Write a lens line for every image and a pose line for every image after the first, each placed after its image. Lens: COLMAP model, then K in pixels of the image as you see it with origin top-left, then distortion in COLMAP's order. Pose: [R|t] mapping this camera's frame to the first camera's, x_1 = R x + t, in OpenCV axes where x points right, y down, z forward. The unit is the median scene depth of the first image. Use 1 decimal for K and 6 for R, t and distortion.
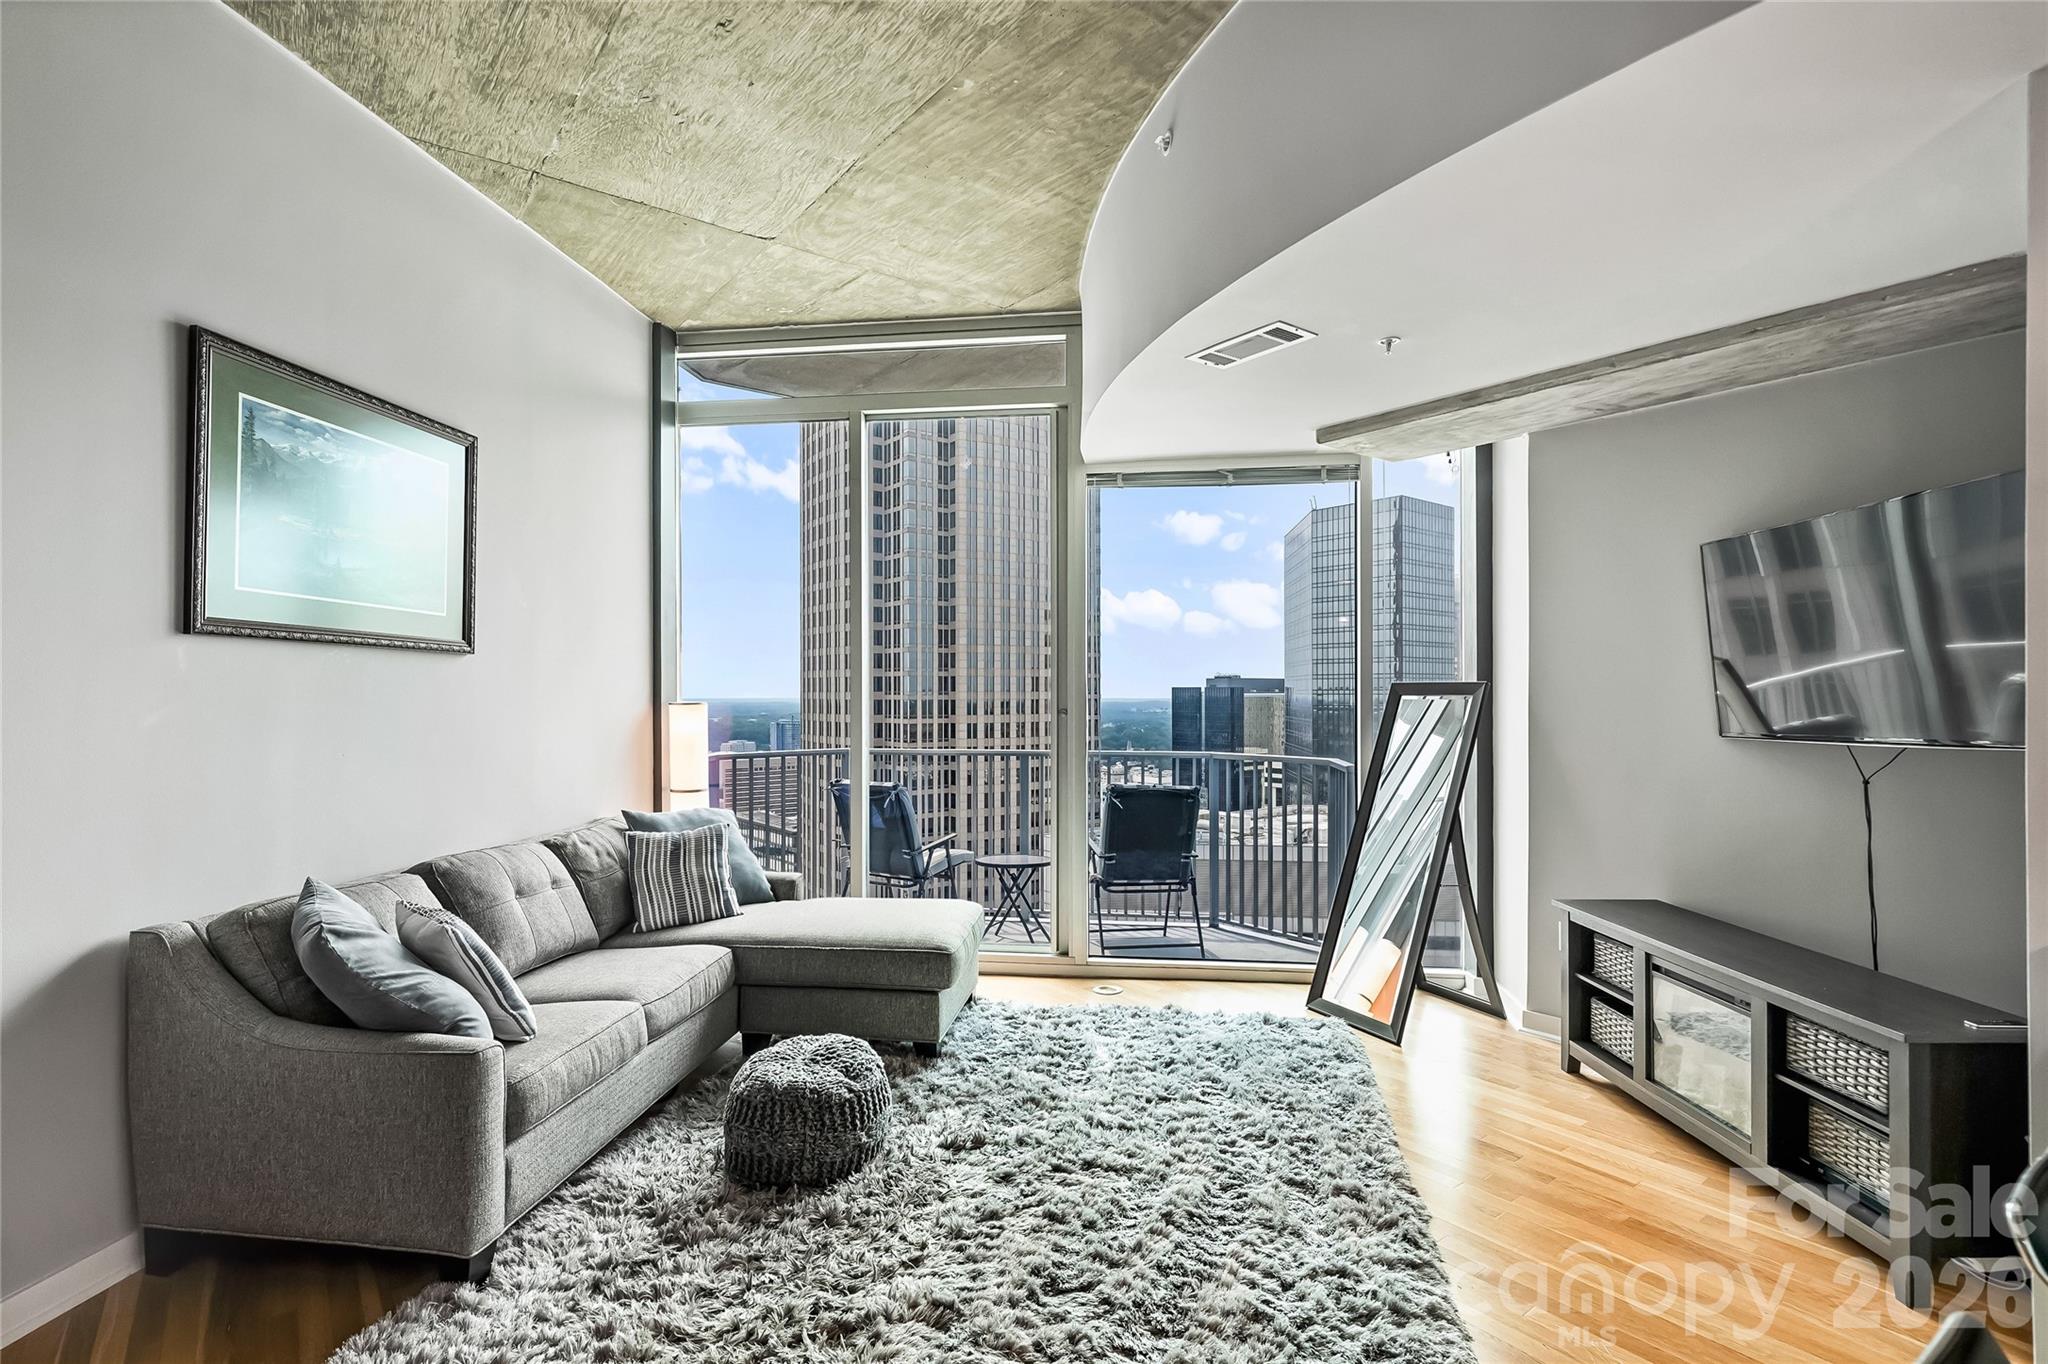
lens RADIAL K [[1005.3, 0, 1001.9], [0, 1005.3, 682.0], [0, 0, 1]] dist [-0.000923, -0.003098]
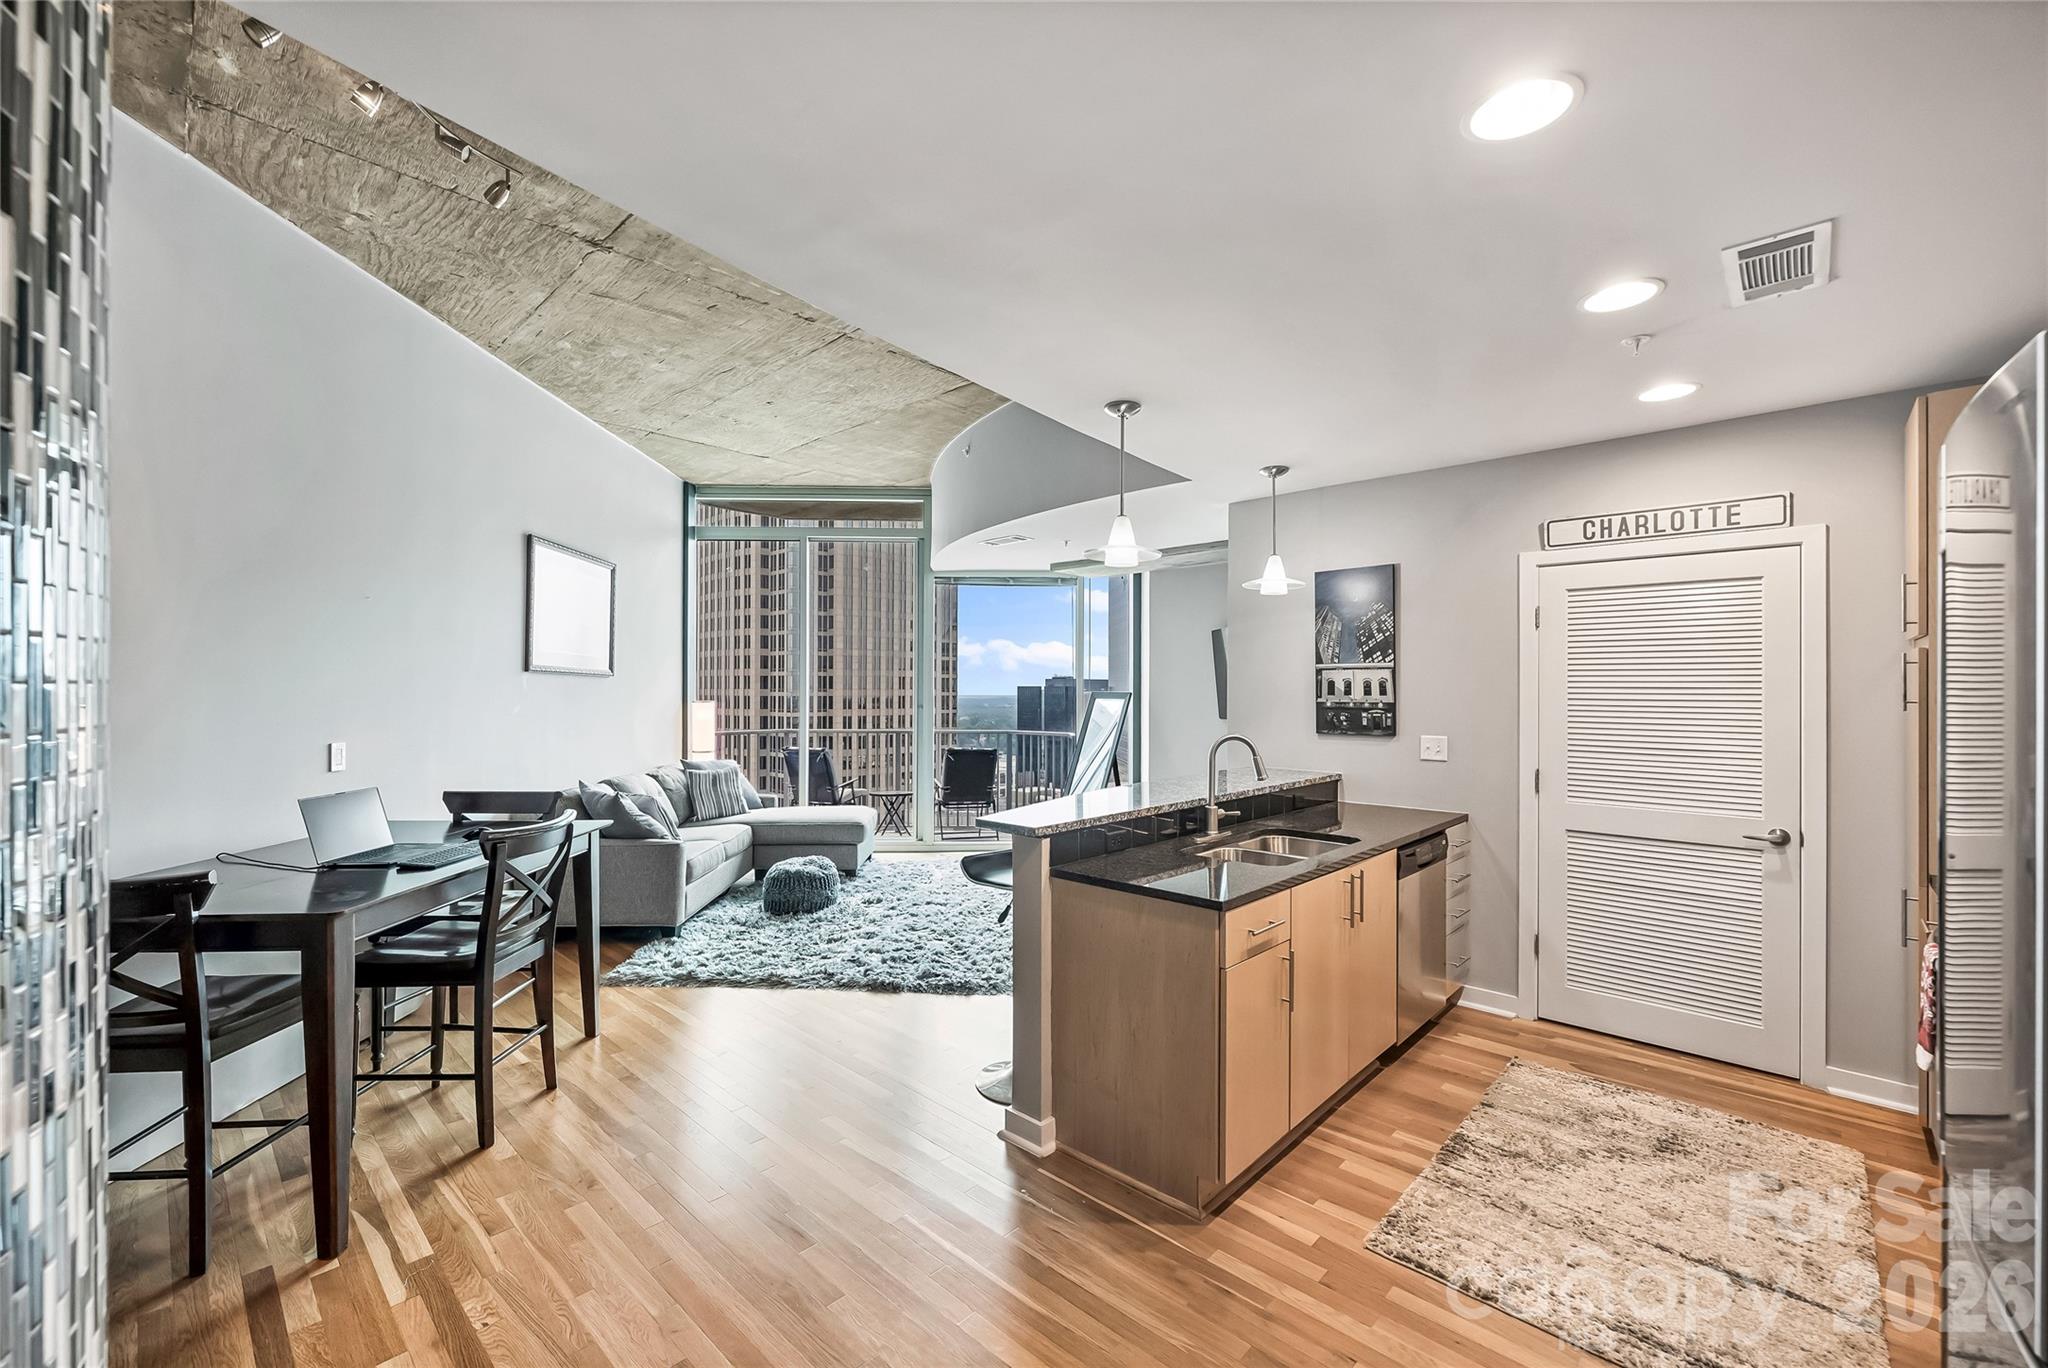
lens RADIAL K [[850.7, 0, 1012.2], [0, 850.7, 682.6], [0, 0, 1]] dist [0.007528, -0.002063]
pose [[0.986875, 0.005510, 0.161389, -0.027316], [-0.005844, 0.999982, 0.001599, -0.019251], [-0.161377, -0.002521, 0.986890, -0.620583]]
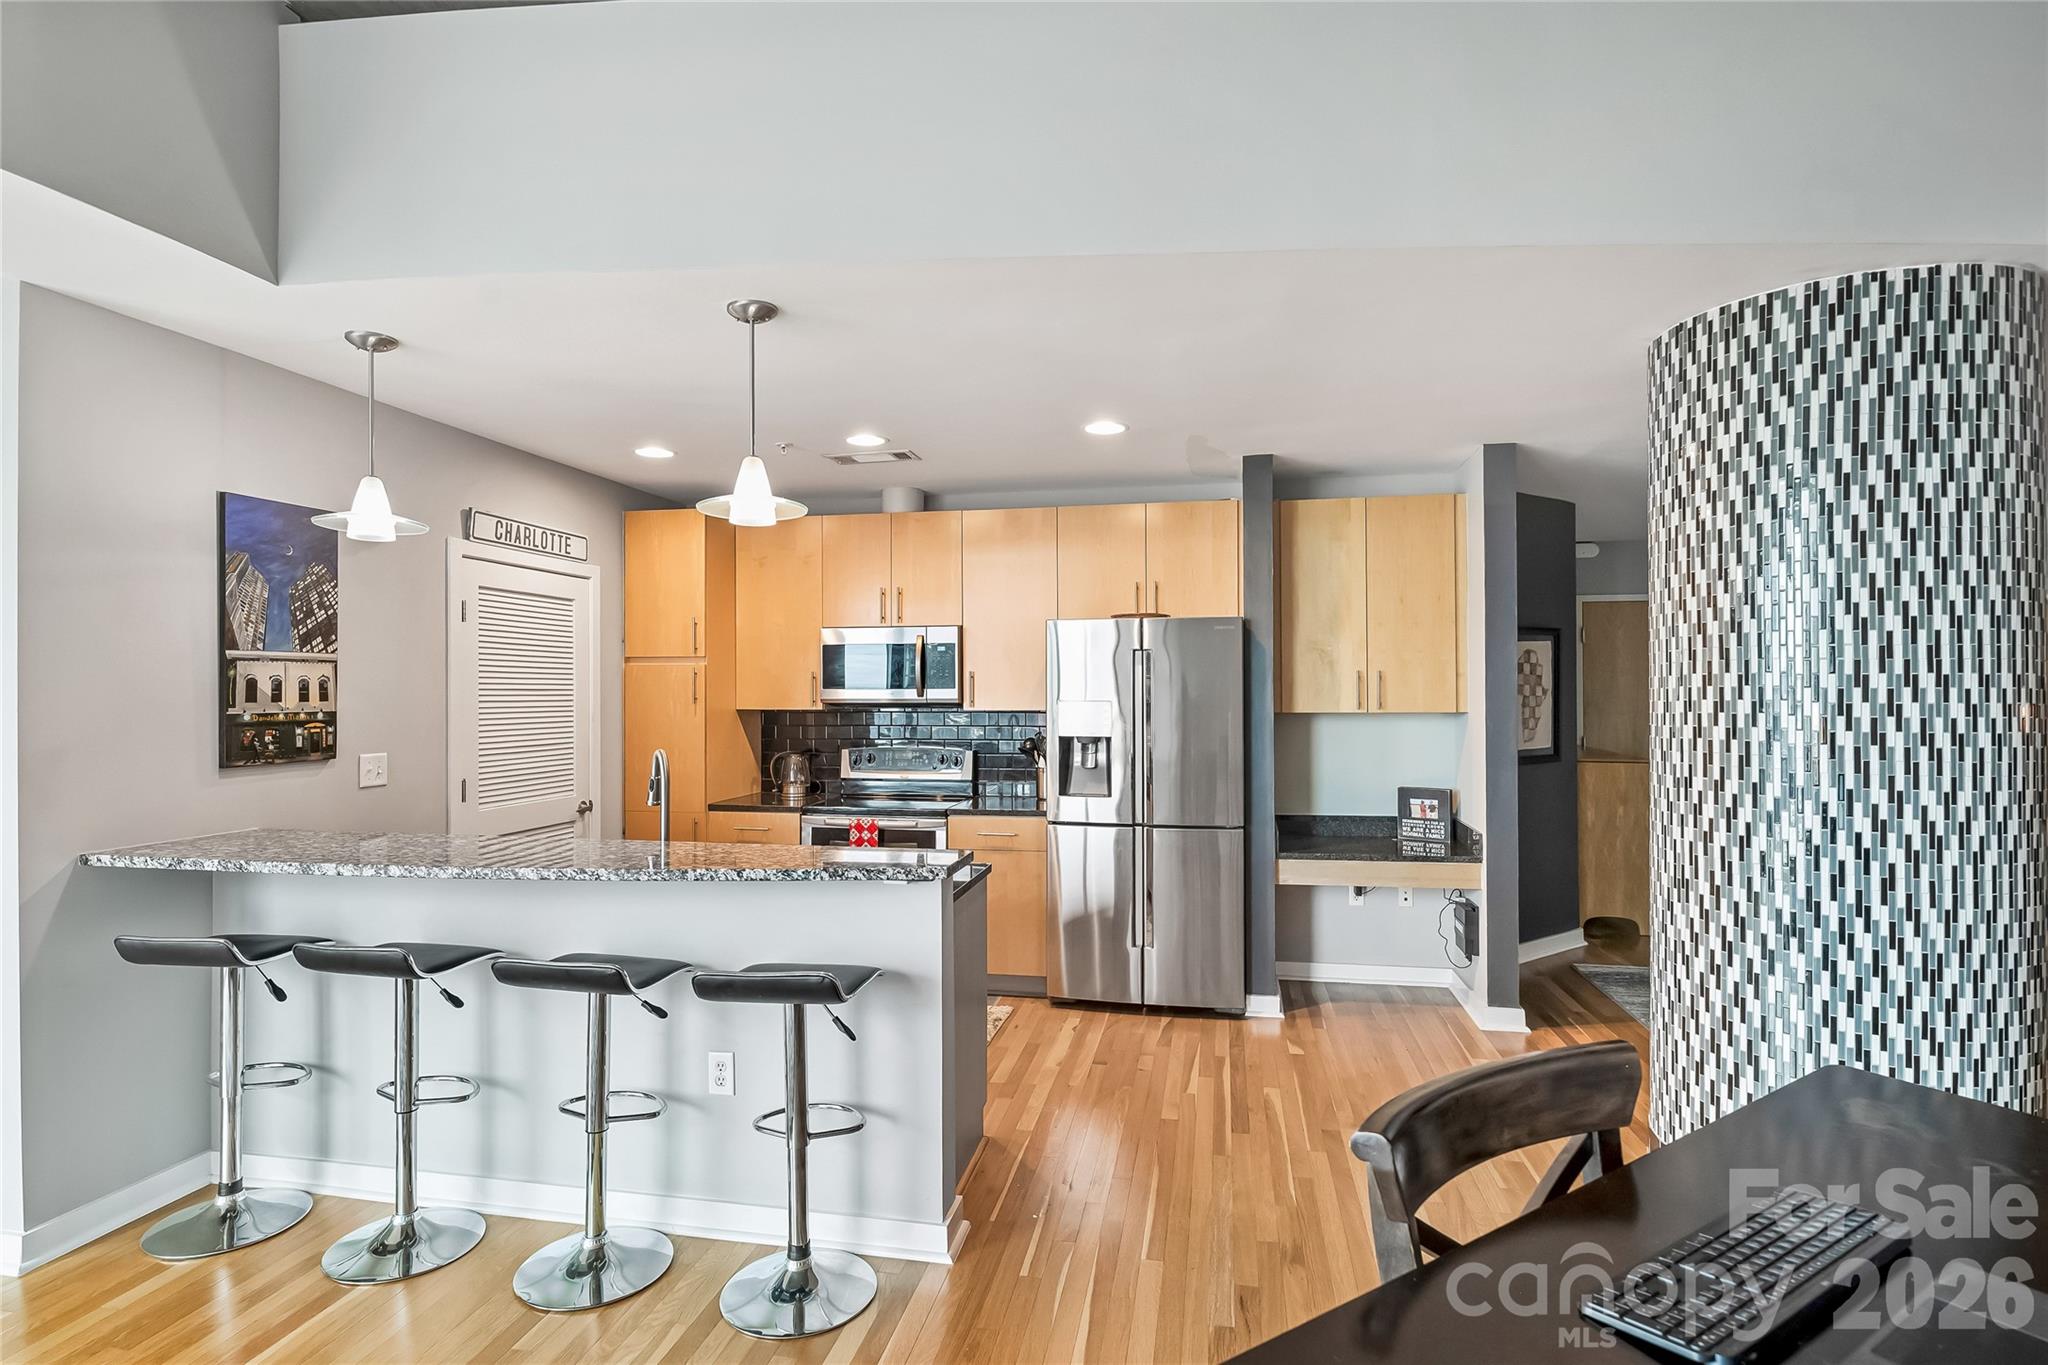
lens RADIAL K [[1005.3, 0, 1015.6], [0, 1005.3, 686.4], [0, 0, 1]] dist [-0.000923, -0.003098]
pose [[-0.664733, 0.005078, 0.747064, -0.390141], [-0.004056, 0.999938, -0.010406, -0.011402], [-0.747070, -0.009947, -0.664671, 0.372700]]
